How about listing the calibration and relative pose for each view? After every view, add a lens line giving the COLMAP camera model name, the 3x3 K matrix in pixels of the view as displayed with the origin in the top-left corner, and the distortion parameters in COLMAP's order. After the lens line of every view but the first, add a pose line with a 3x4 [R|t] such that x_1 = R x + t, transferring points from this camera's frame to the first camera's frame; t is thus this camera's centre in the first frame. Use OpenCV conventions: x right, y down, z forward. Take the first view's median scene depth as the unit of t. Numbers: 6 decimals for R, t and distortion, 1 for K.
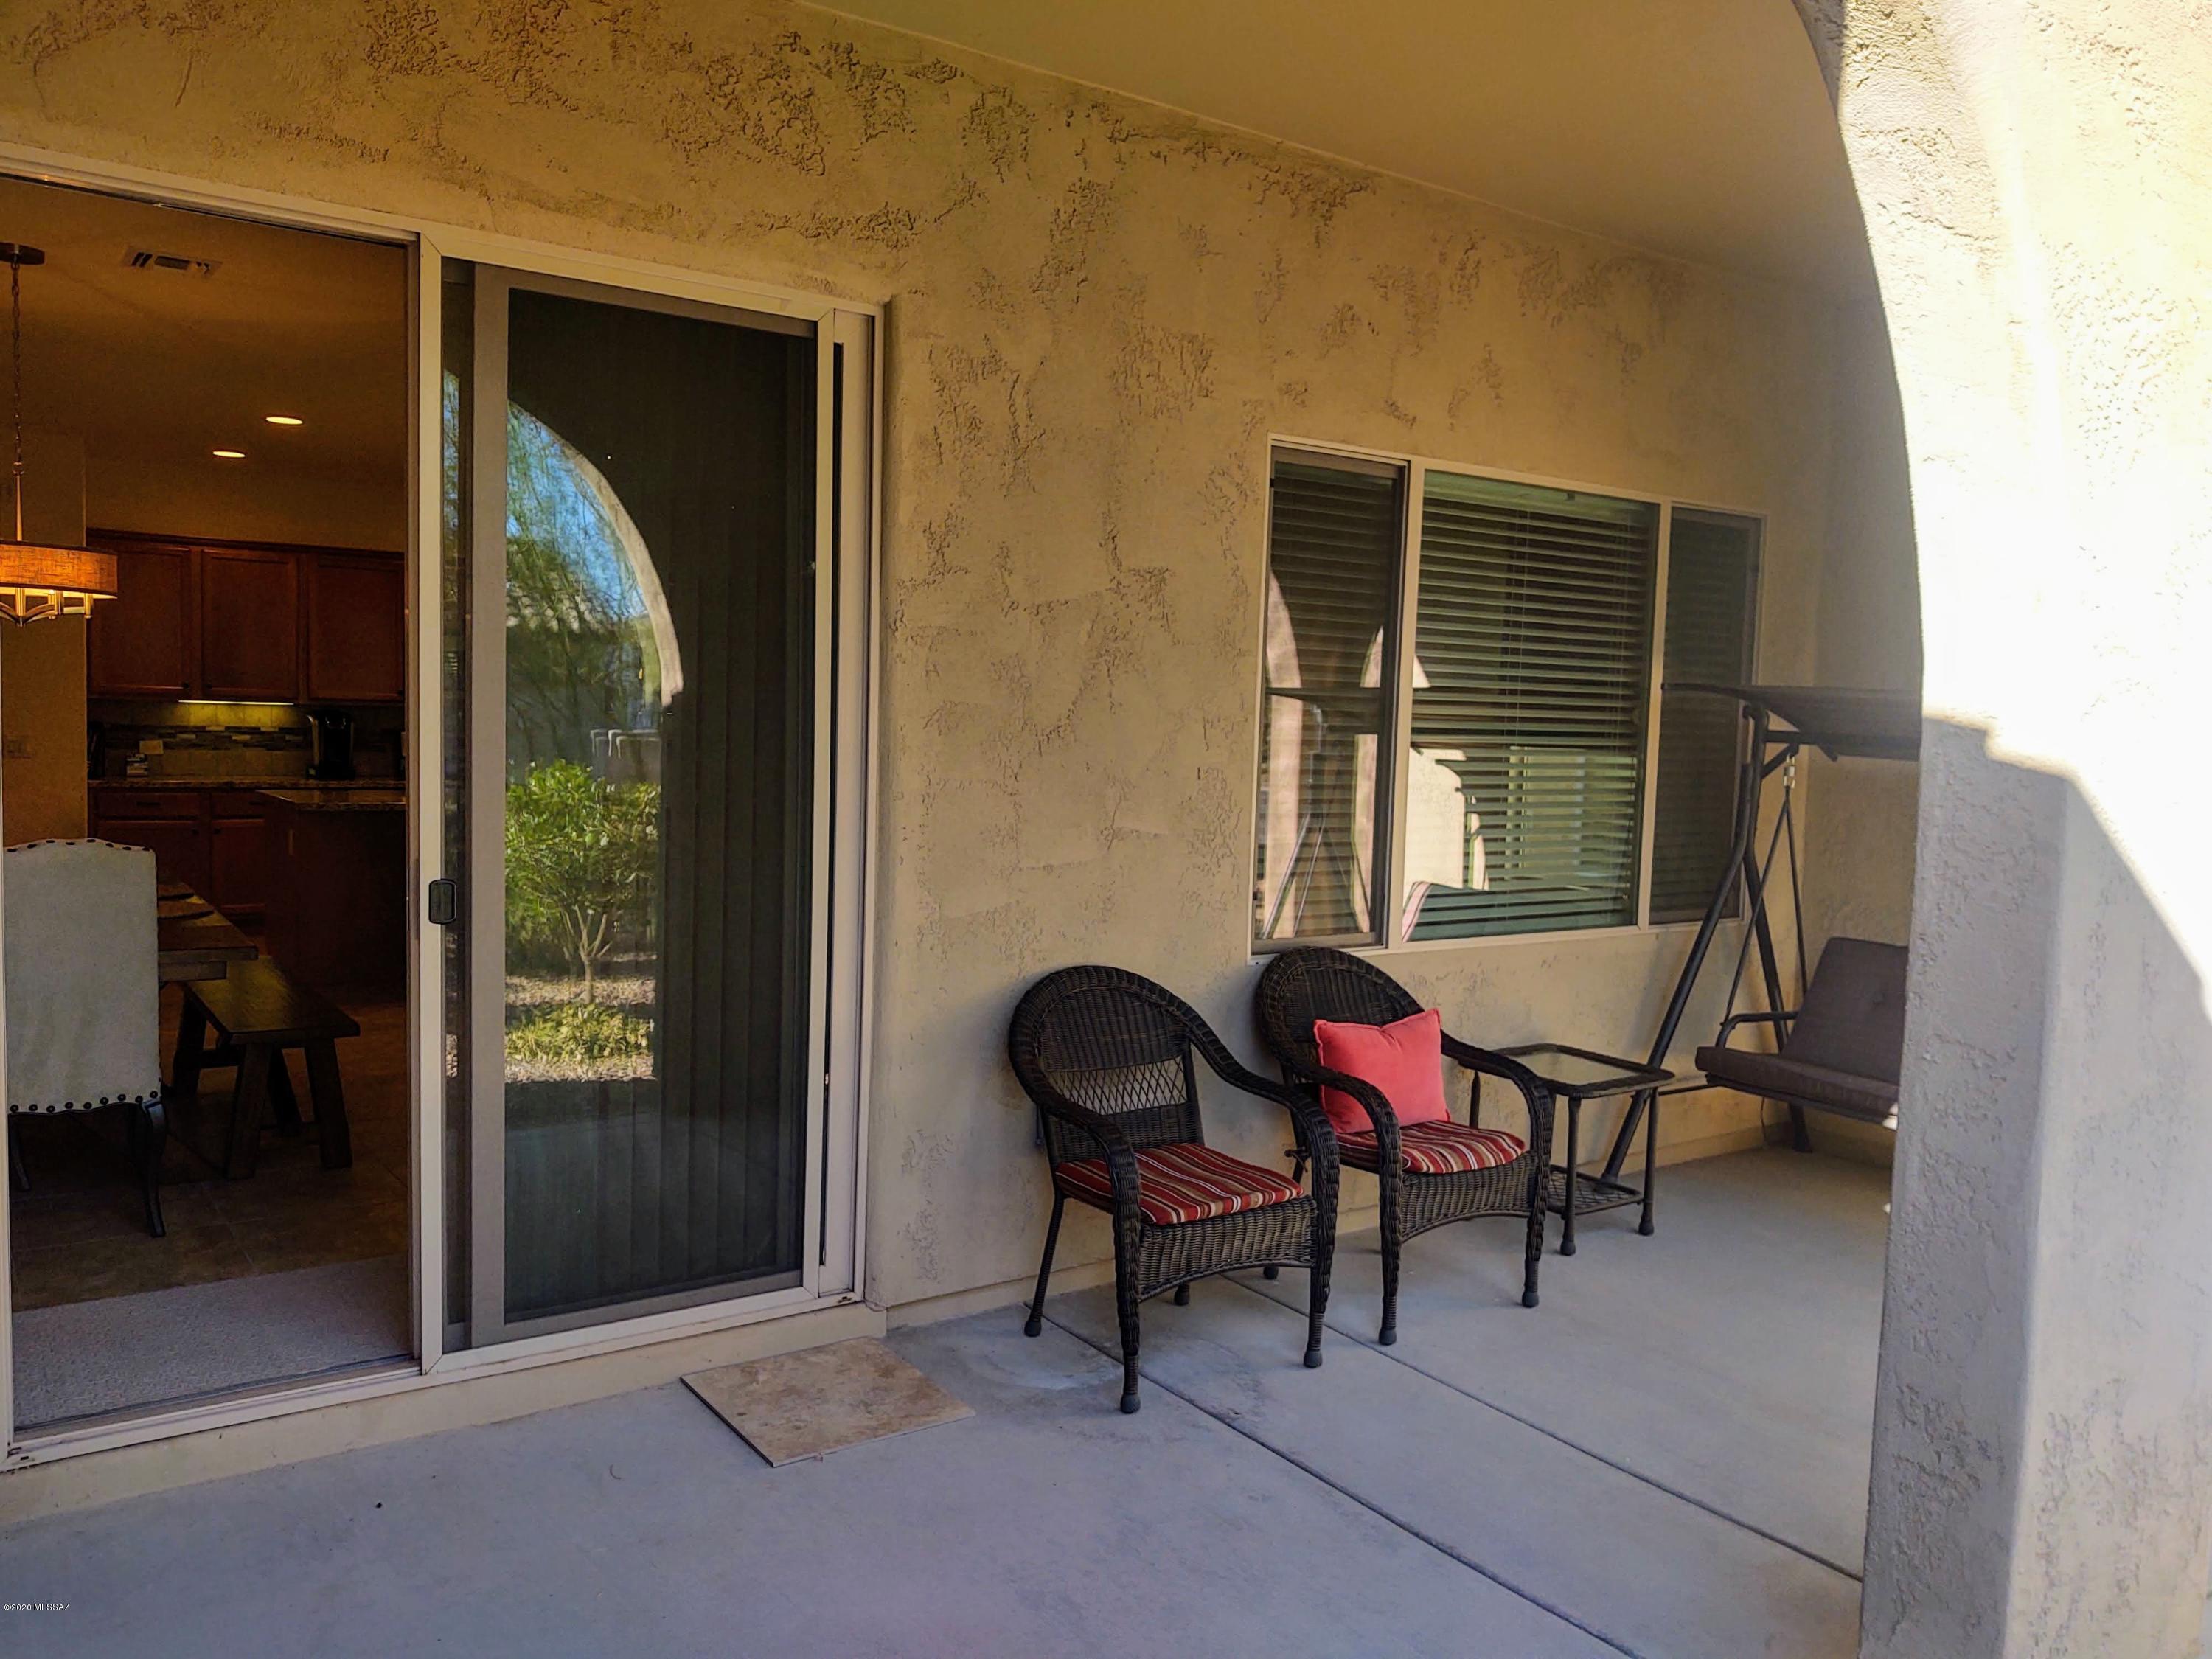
lens RADIAL K [[1681.6, 0, 1095.8], [0, 1681.6, 837.5], [0, 0, 1]] dist [0.014922, -0.008261]
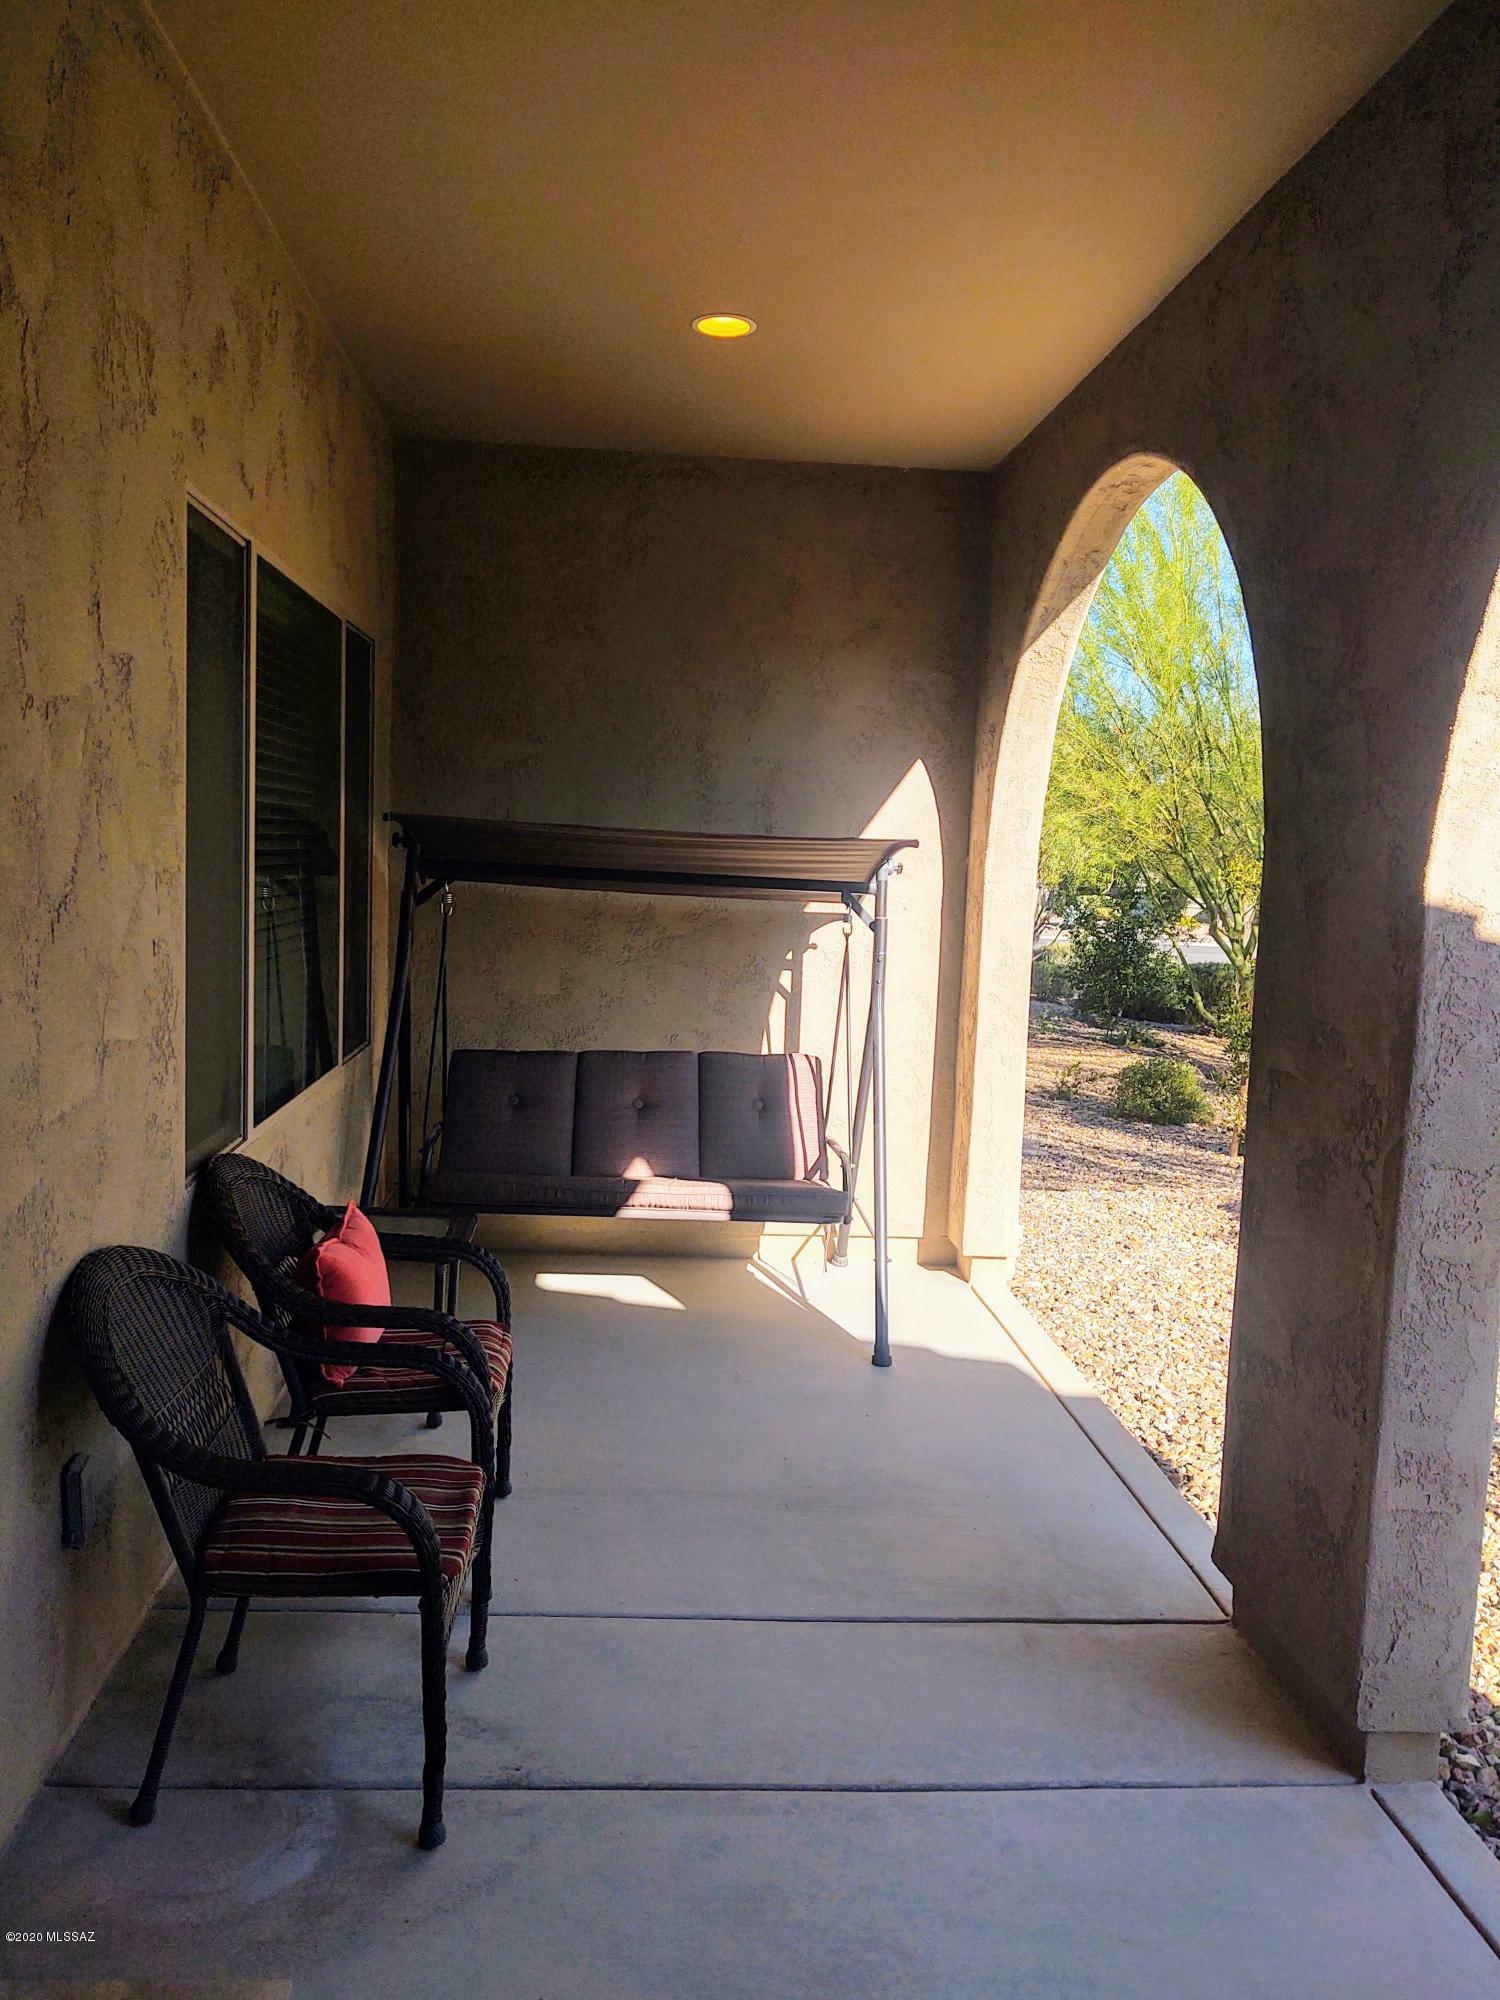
lens RADIAL K [[1520.4, 0, 749.0], [0, 1520.4, 999.6], [0, 0, 1]] dist [0.014922, -0.008261]
pose [[0.519043, -0.093361, 0.849634, -0.678156], [0.041092, 0.995593, 0.084296, -0.114443], [-0.853760, -0.008840, 0.520592, 0.839948]]
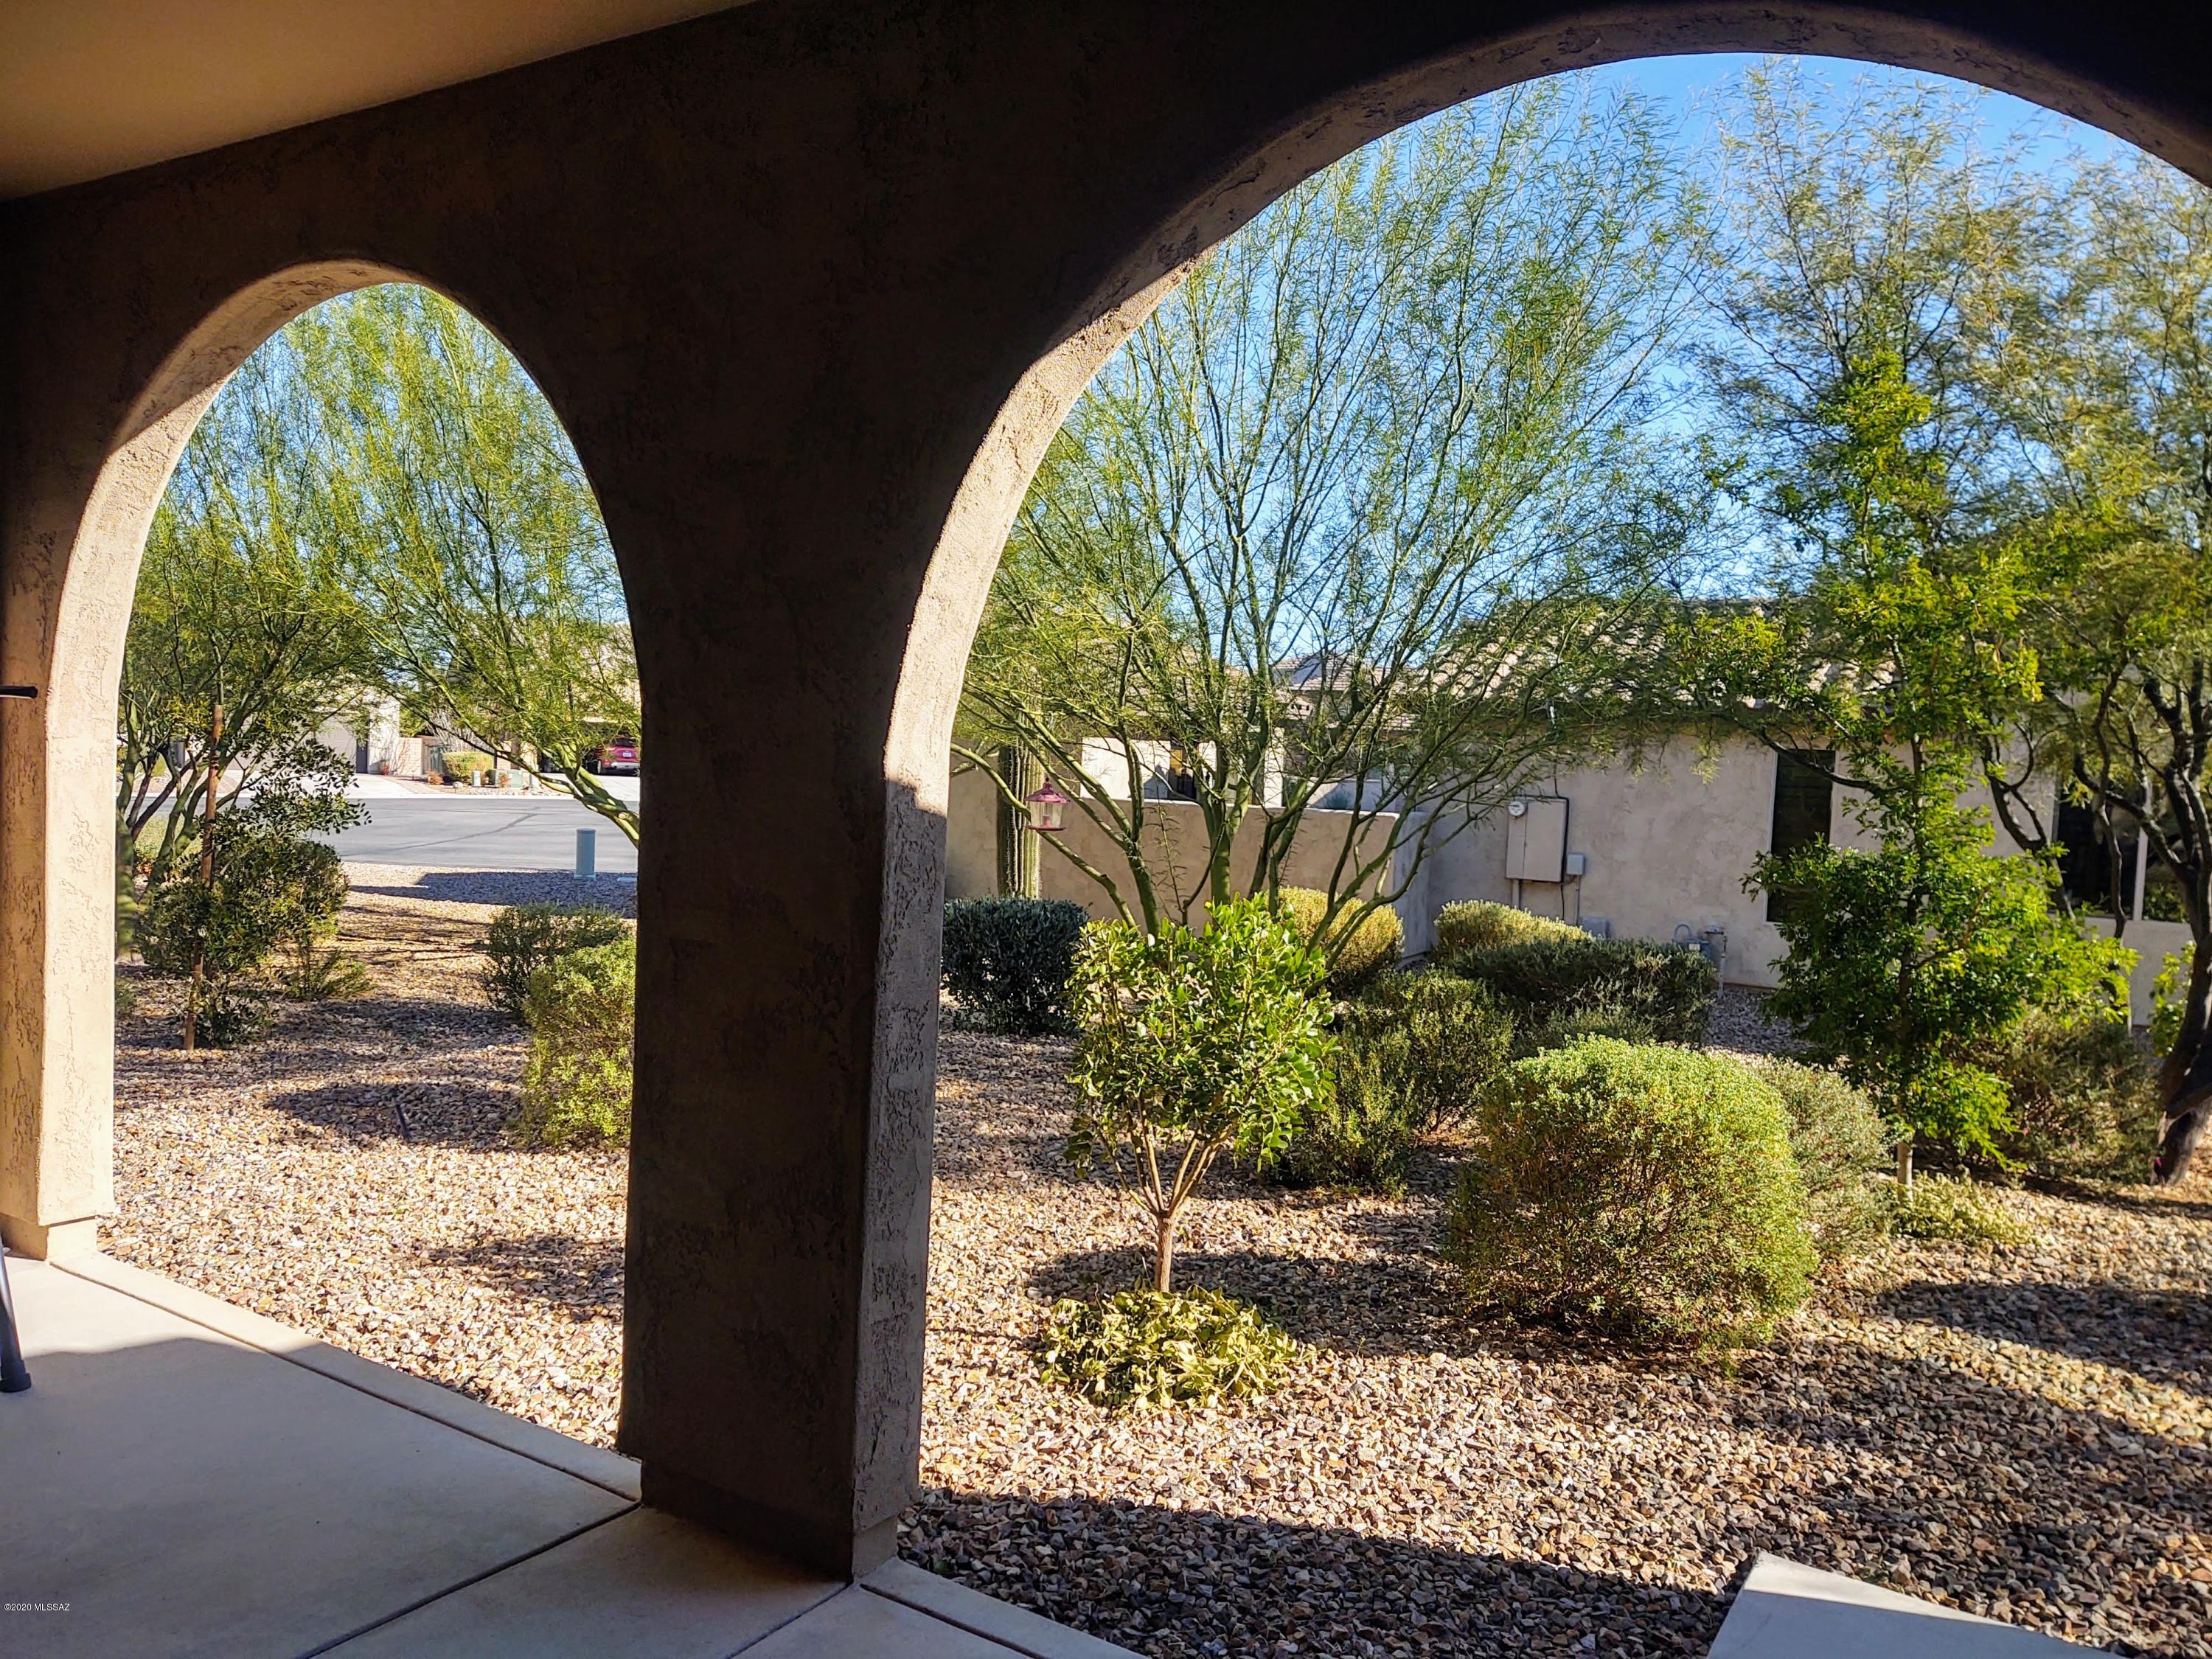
lens RADIAL K [[1681.6, 0, 1104.2], [0, 1681.6, 820.3], [0, 0, 1]] dist [0.014922, -0.008261]
pose [[-0.372088, -0.087812, 0.924035, -0.817575], [0.010256, 0.995065, 0.098692, -0.168651], [-0.928141, 0.046199, -0.369351, 1.327577]]
